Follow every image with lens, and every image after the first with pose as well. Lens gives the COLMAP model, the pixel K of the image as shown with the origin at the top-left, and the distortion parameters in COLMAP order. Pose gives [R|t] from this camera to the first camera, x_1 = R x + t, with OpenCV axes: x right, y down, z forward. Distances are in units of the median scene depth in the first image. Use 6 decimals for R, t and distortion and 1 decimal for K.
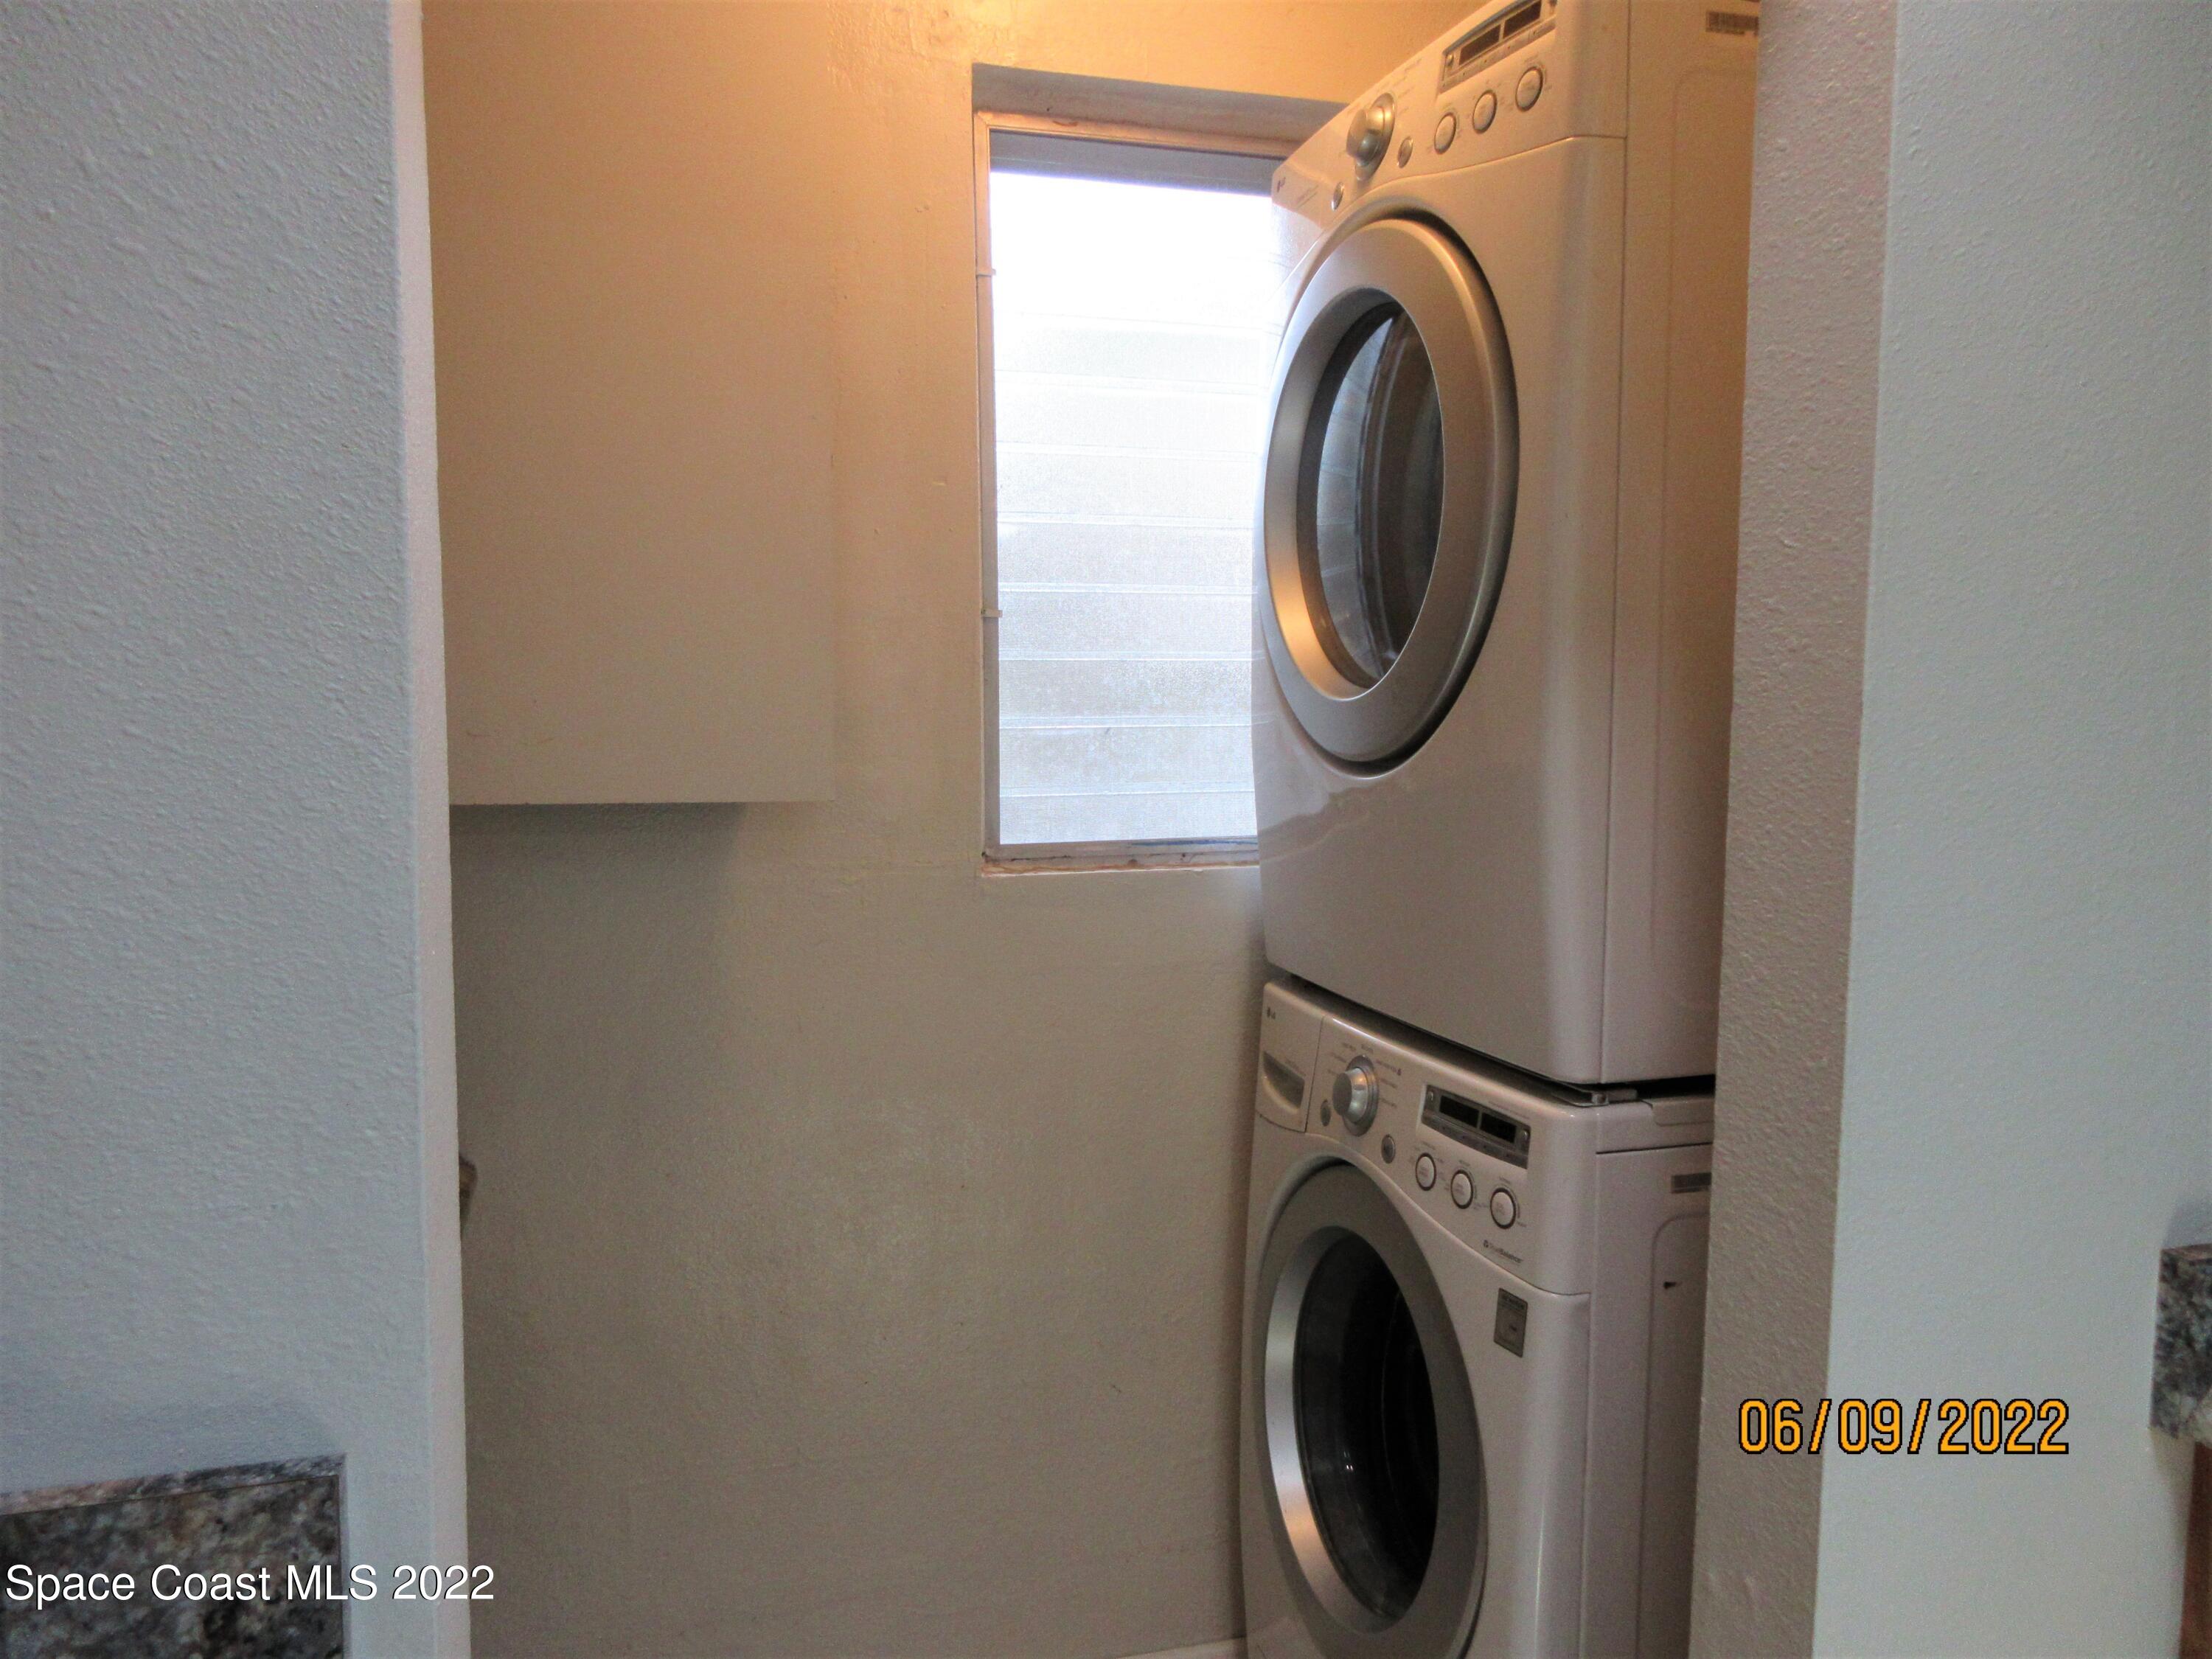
lens RADIAL K [[1646.5, 0, 1125.5], [0, 1646.5, 812.9], [0, 0, 1]] dist [0.007868, -0.010404]
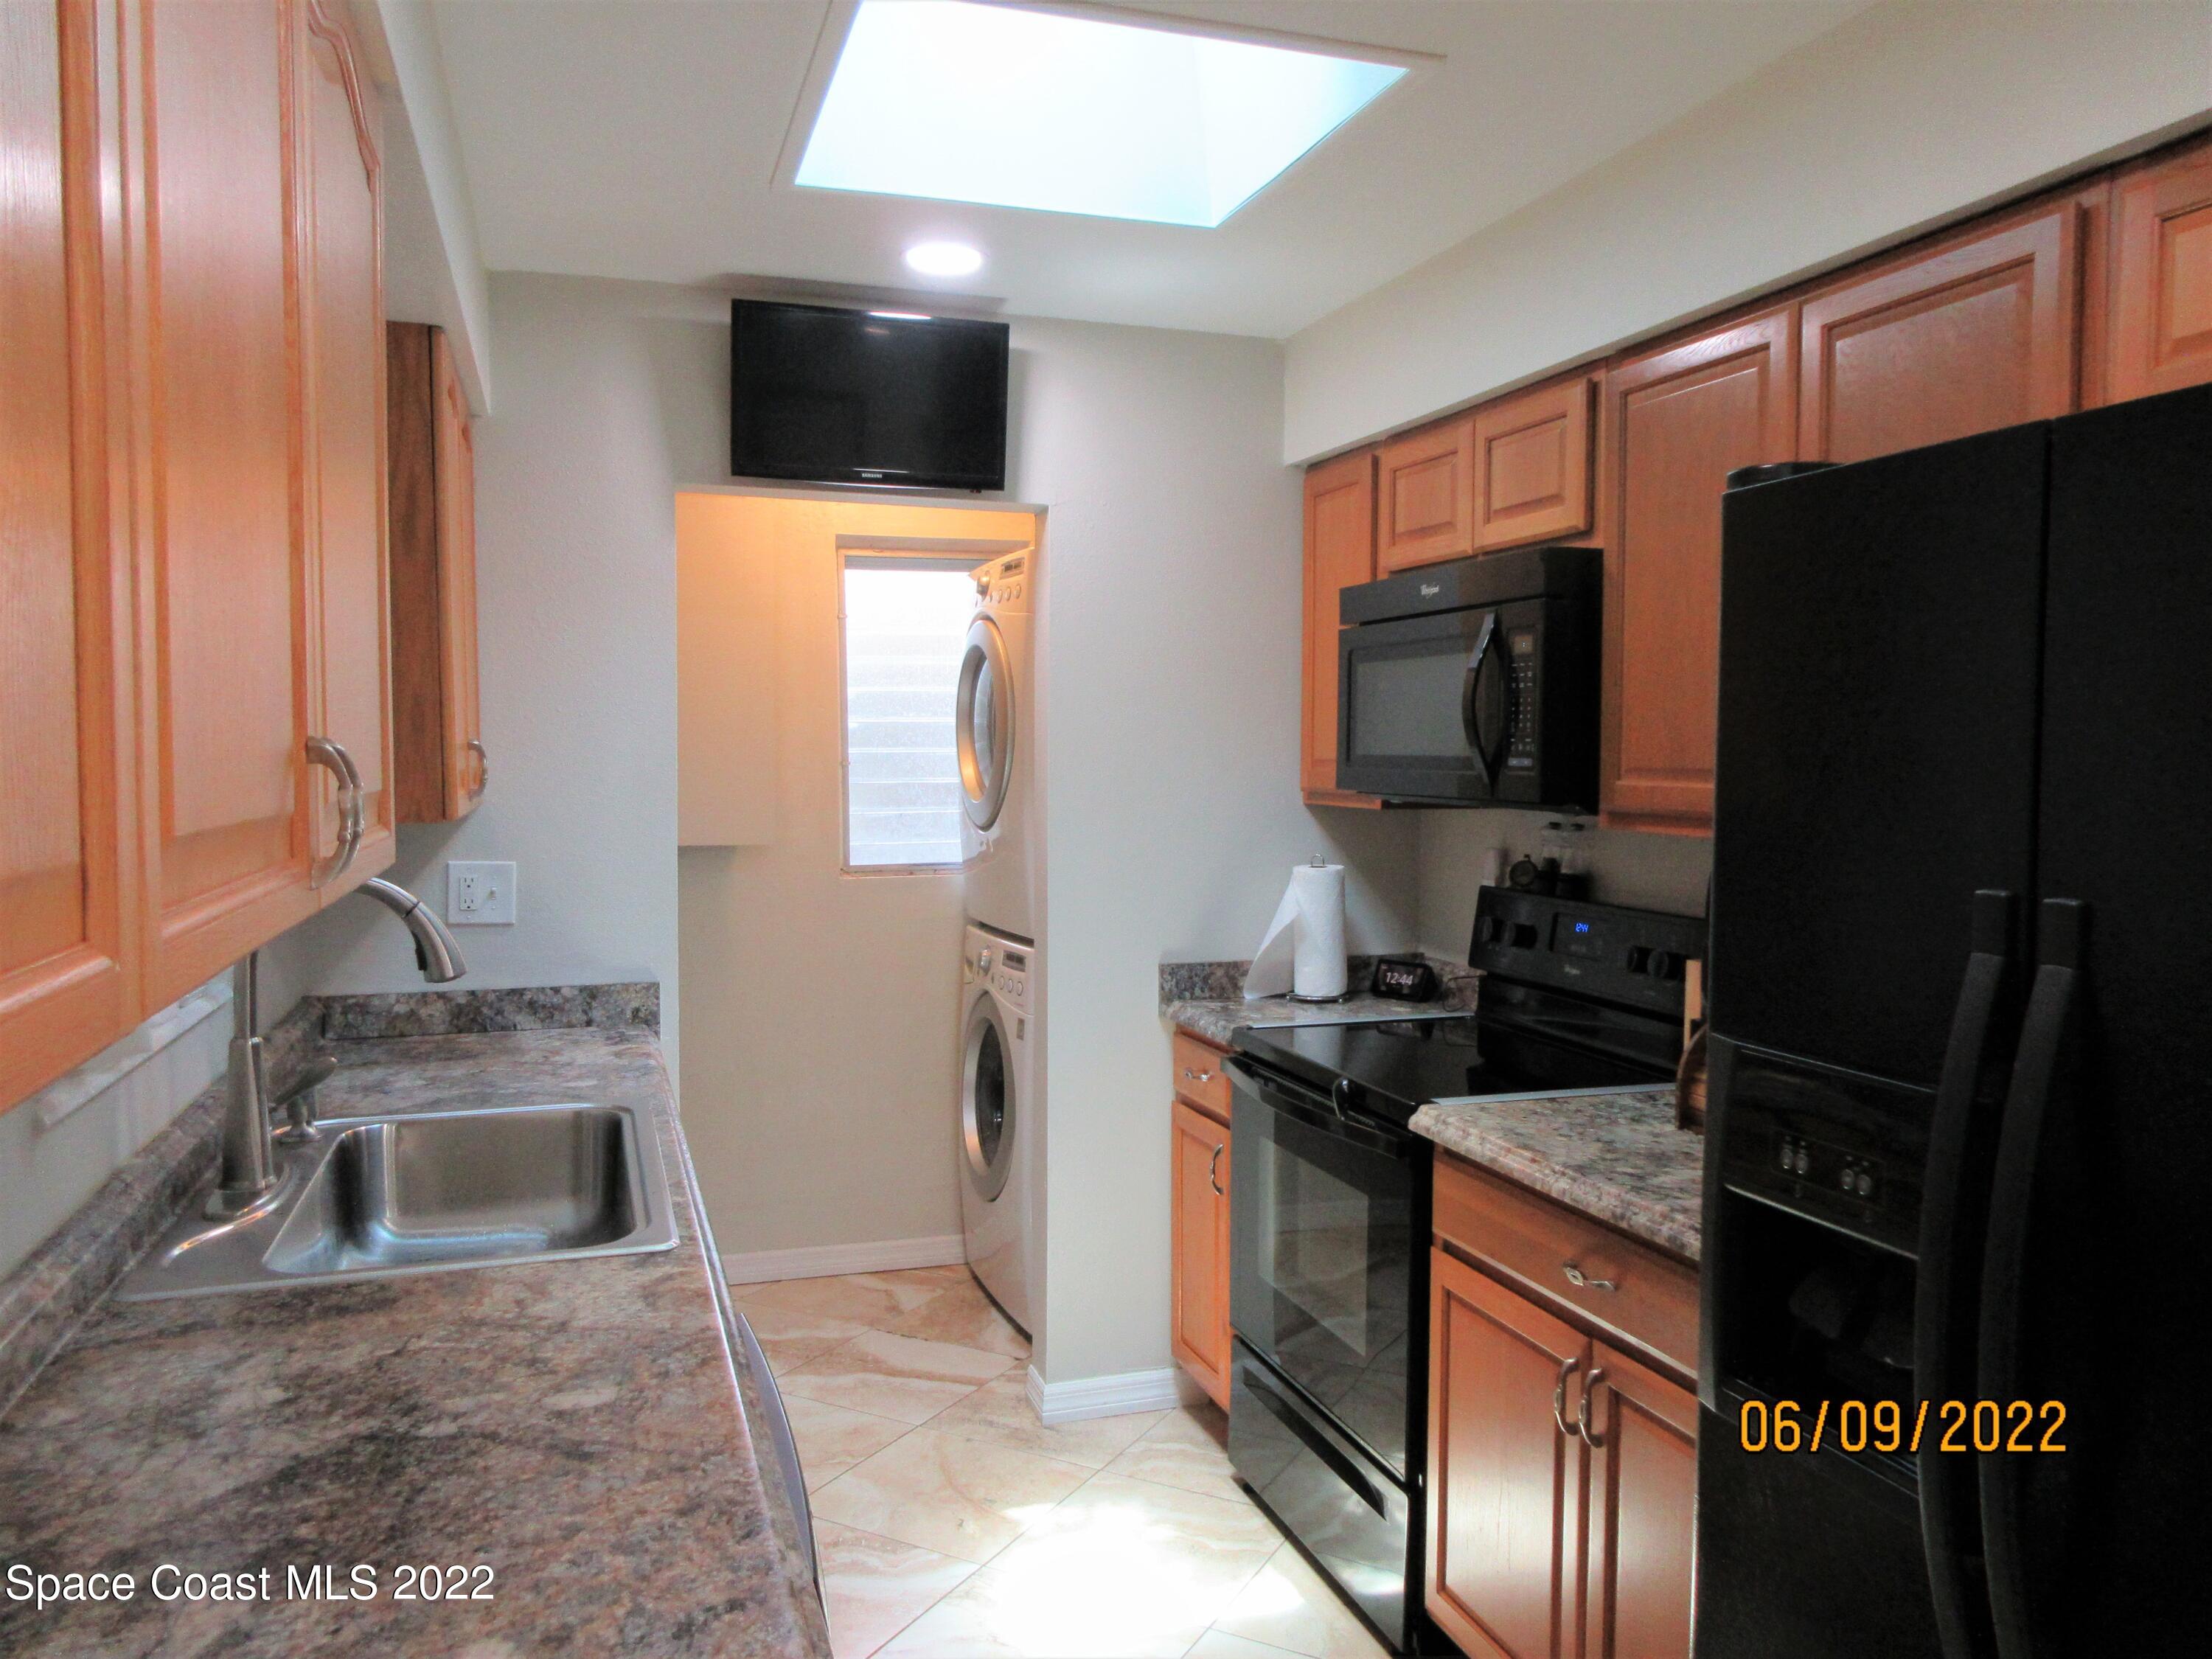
lens RADIAL K [[1646.5, 0, 1128.2], [0, 1646.5, 820.1], [0, 0, 1]] dist [0.007868, -0.010404]
pose [[0.999574, -0.004834, 0.028772, 0.245032], [0.006068, 0.999058, -0.042961, 0.058239], [-0.028537, 0.043117, 0.998662, -1.290150]]
